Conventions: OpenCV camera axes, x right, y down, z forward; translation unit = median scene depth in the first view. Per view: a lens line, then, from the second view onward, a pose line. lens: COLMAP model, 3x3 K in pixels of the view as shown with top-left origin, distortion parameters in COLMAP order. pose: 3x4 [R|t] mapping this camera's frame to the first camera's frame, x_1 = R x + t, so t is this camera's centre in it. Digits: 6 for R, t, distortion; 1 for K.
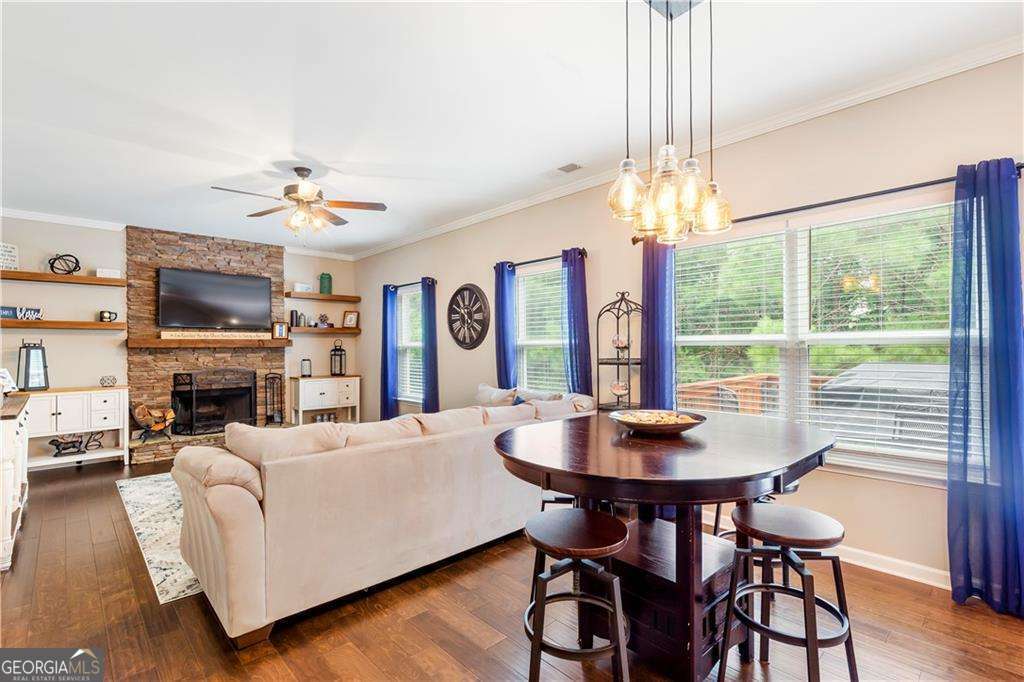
lens RADIAL K [[484.6, 0, 517.4], [0, 484.6, 350.0], [0, 0, 1]] dist [0.019294, 0.000445]
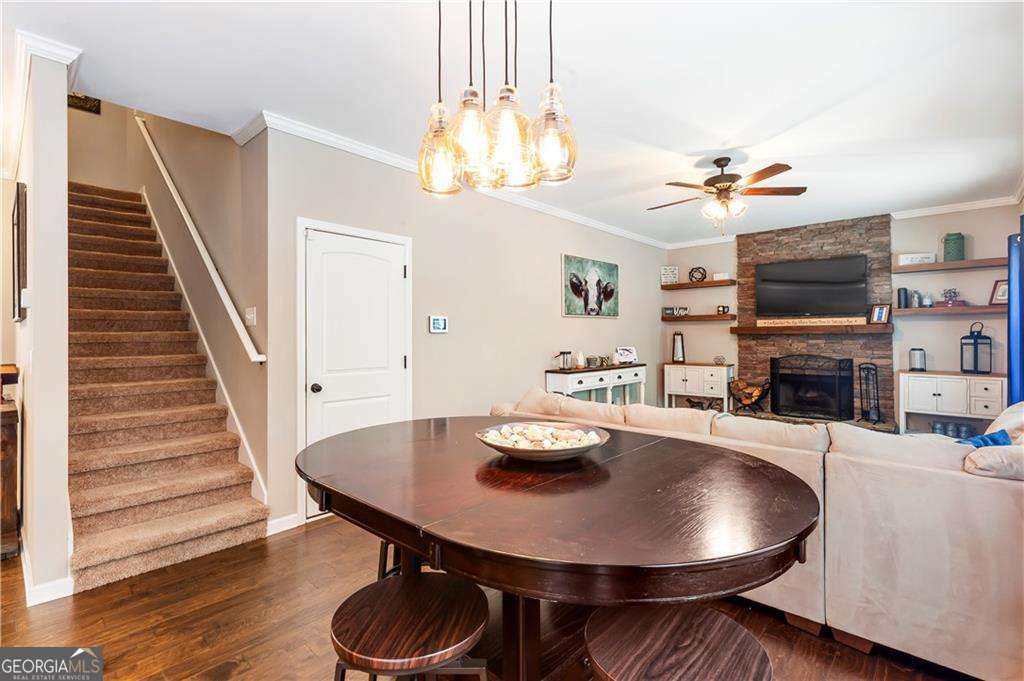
lens RADIAL K [[484.6, 0, 514.5], [0, 484.6, 330.4], [0, 0, 1]] dist [0.019294, 0.000445]
pose [[0.070064, -0.005908, -0.997525, 0.332609], [-0.000475, 0.999982, -0.005955, -0.005494], [0.997542, 0.000891, 0.070060, 0.306819]]
